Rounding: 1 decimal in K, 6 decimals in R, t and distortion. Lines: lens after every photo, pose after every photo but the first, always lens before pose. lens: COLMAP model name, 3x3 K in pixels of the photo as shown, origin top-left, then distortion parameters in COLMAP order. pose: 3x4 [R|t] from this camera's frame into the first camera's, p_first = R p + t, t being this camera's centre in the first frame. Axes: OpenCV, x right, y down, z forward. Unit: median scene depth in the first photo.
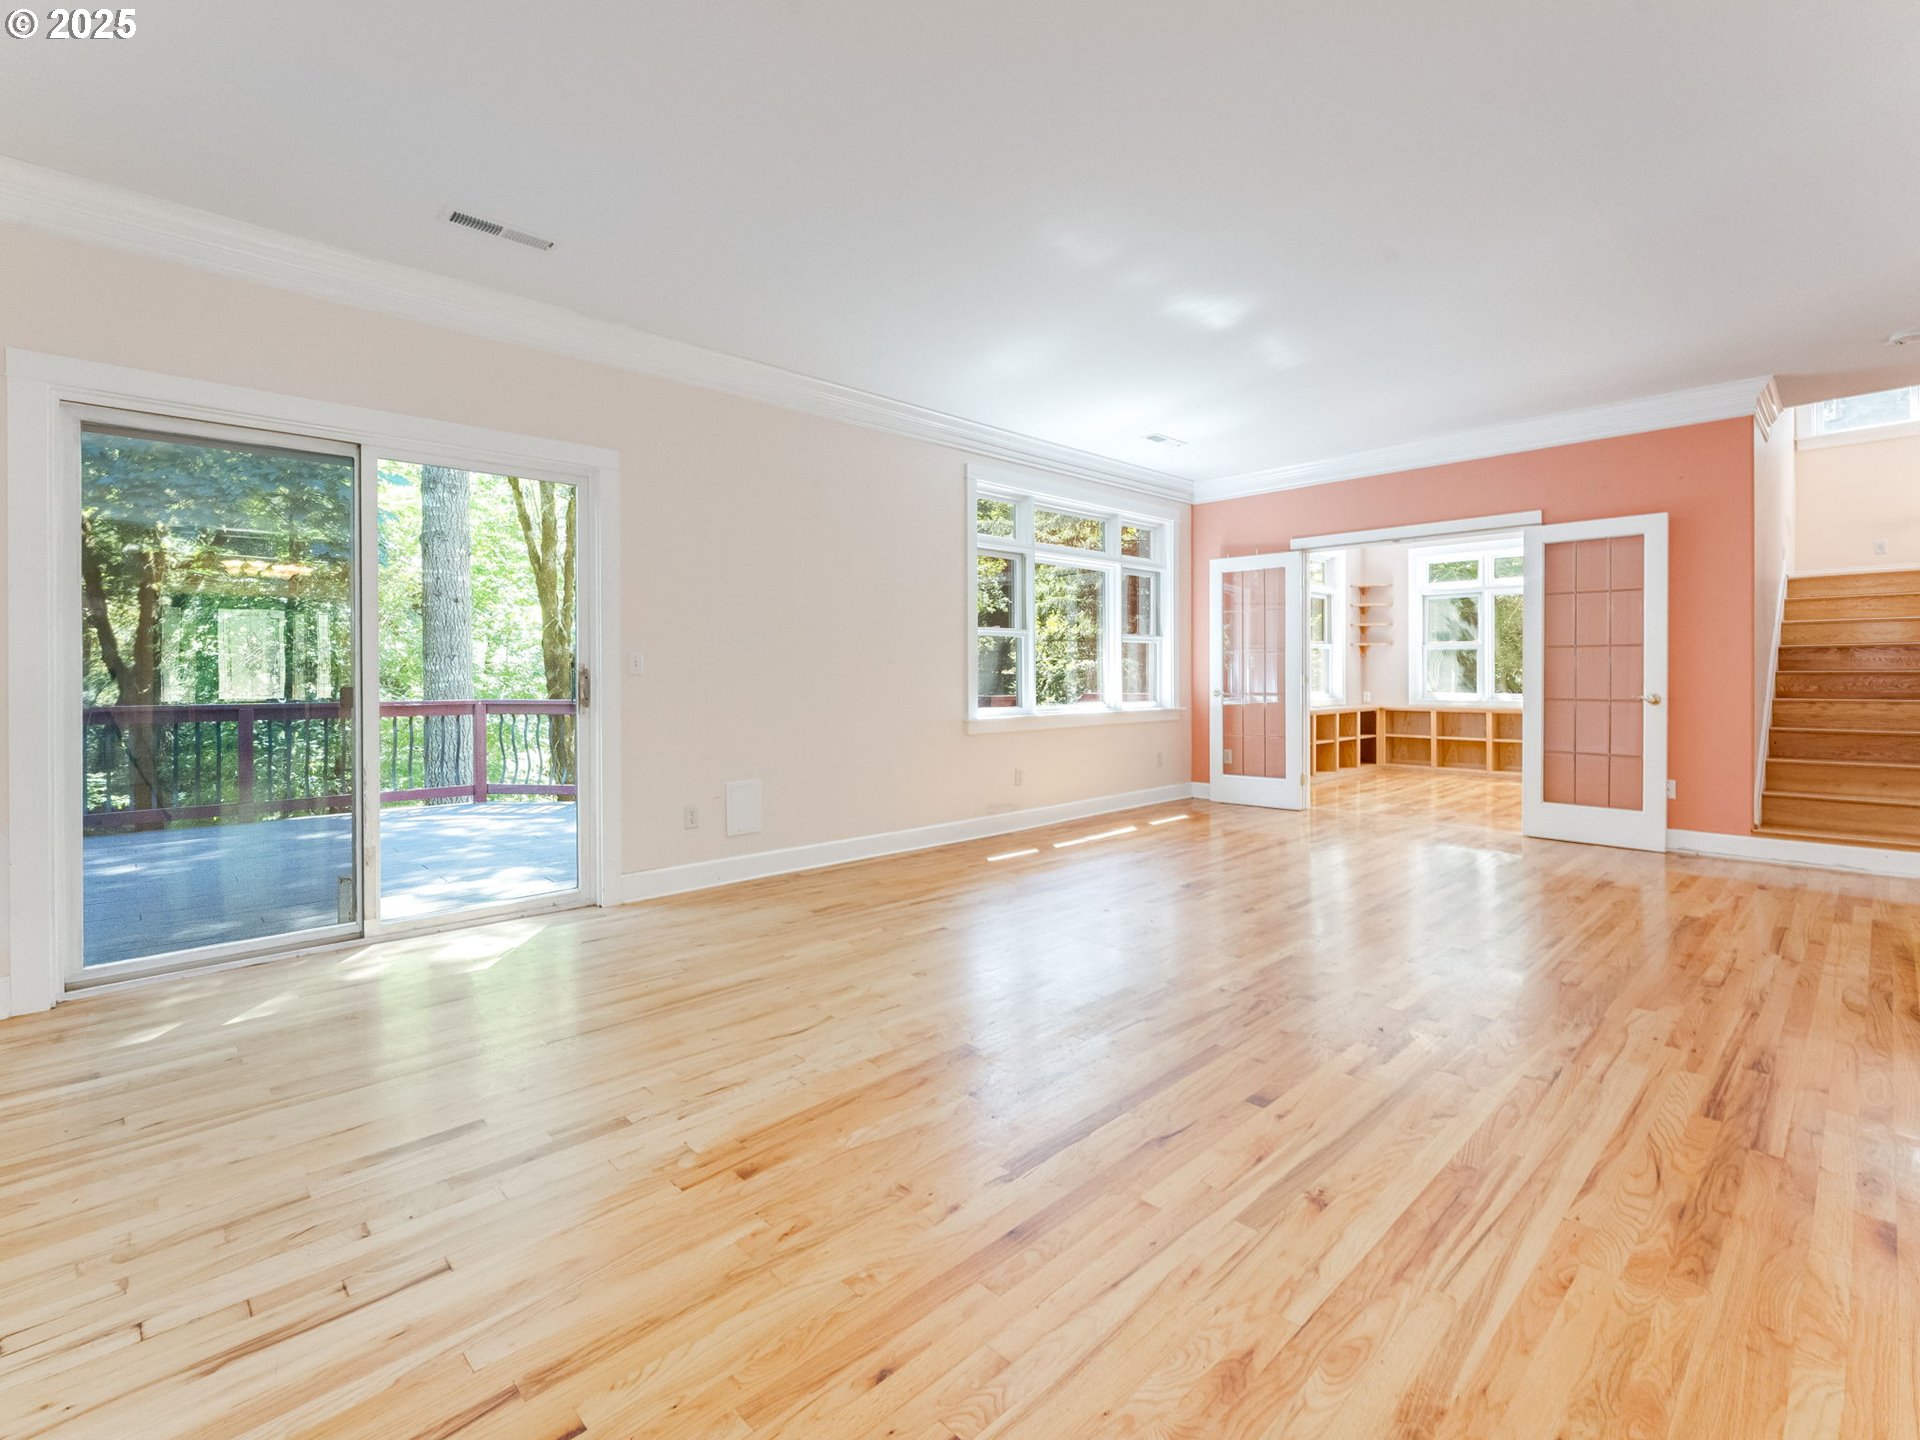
lens RADIAL K [[879.9, 0, 958.4], [0, 879.9, 675.4], [0, 0, 1]] dist [-0.000001, -0.000241]
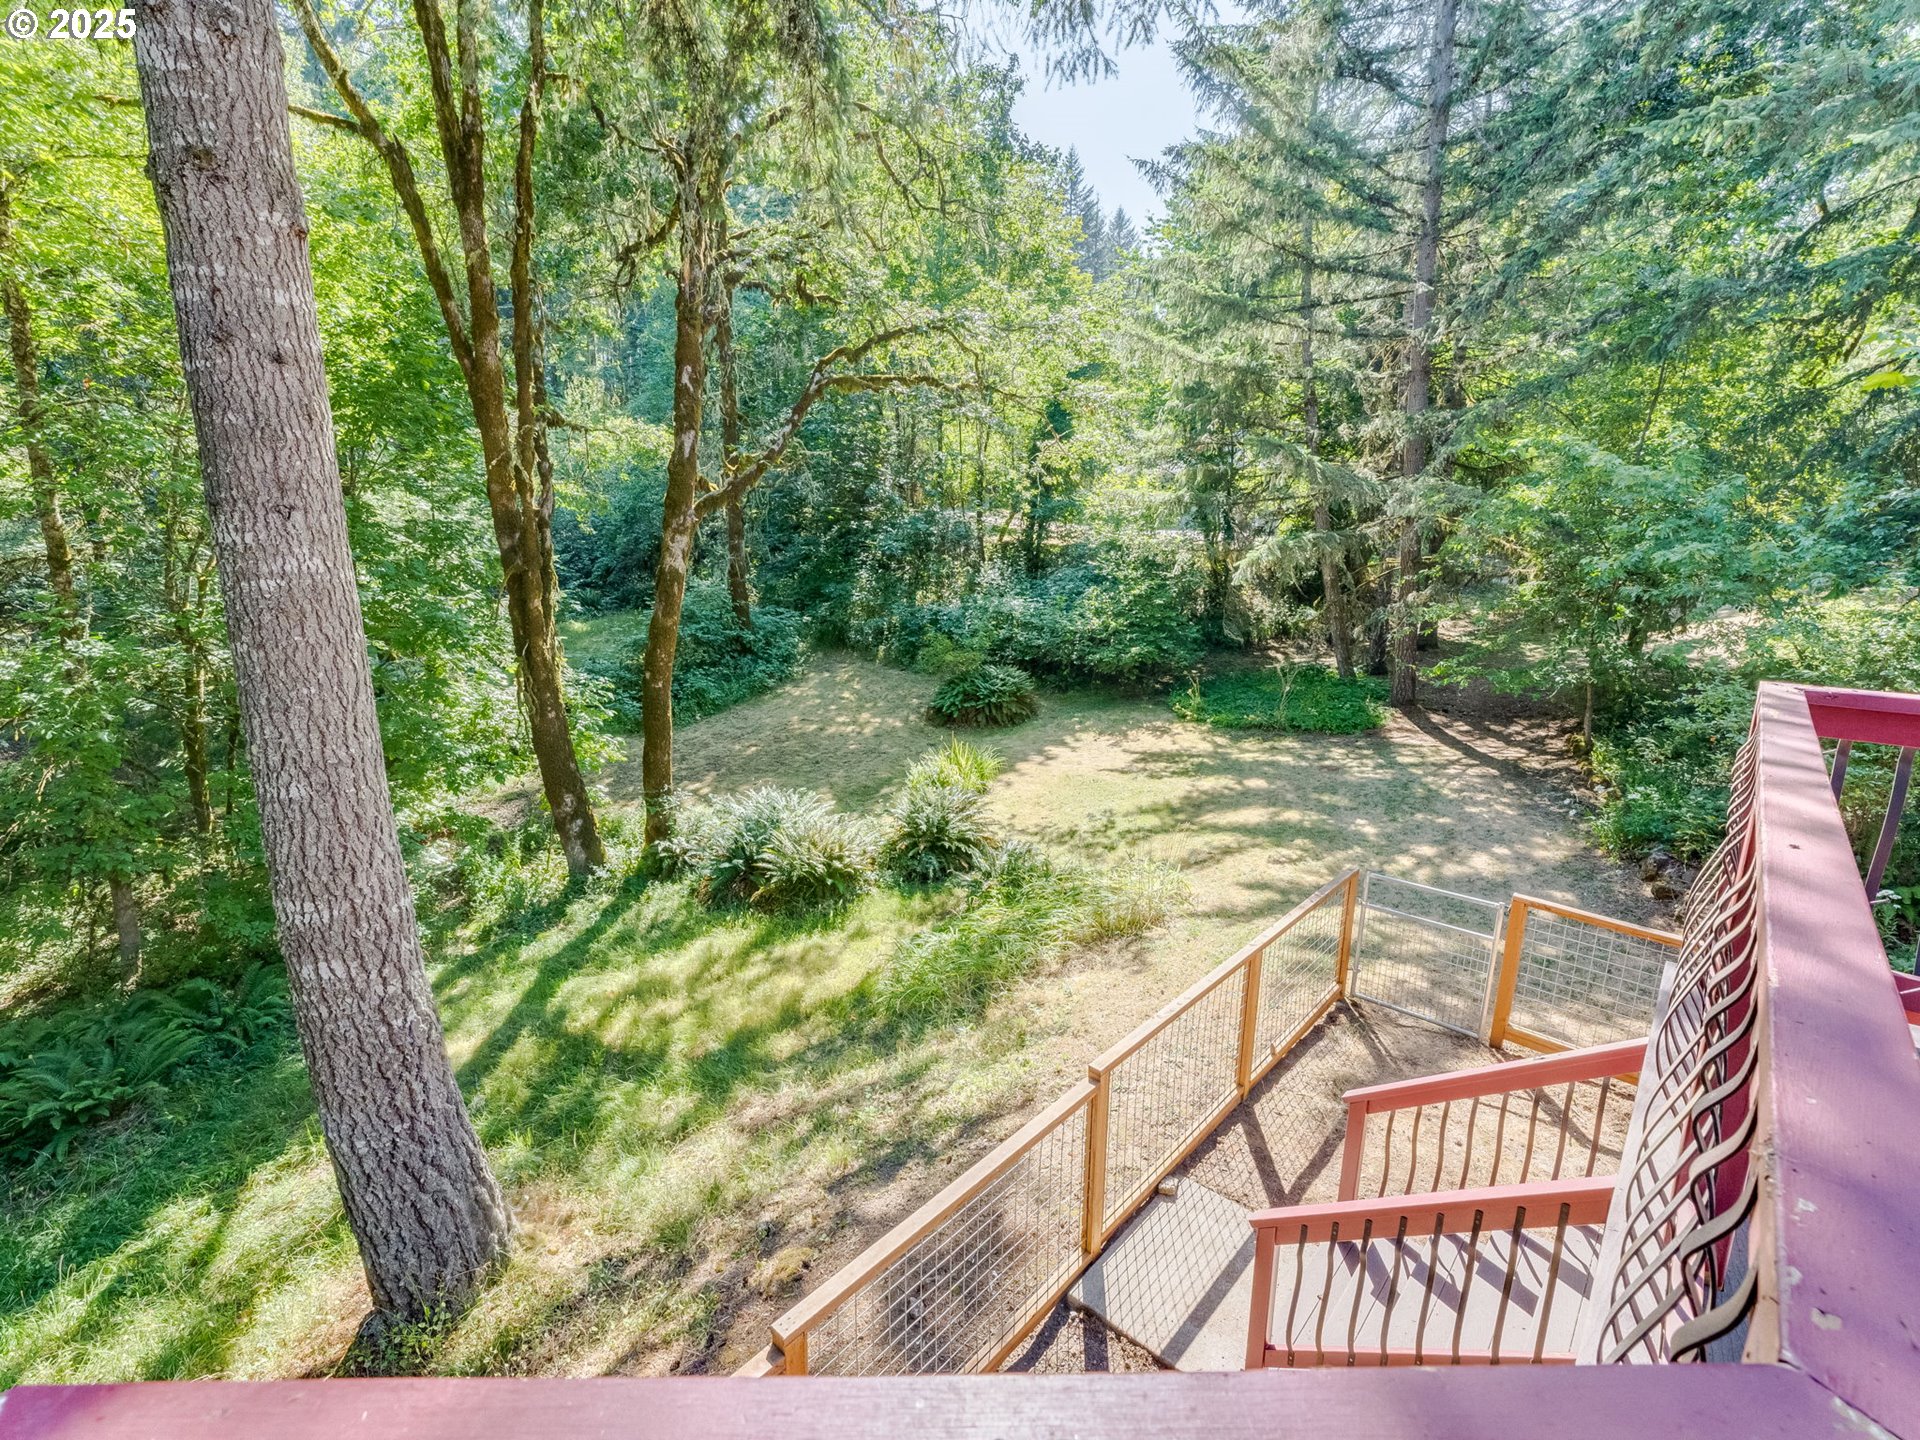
lens RADIAL K [[861.6, 0, 960.0], [0, 861.6, 720.0], [0, 0, 1]] dist [-0.000962, -0.000407]
pose [[0.997911, 0.001956, 0.064580, -0.225092], [-0.015155, 0.978743, 0.204532, -0.009480], [-0.062807, -0.205083, 0.976727, 0.438964]]
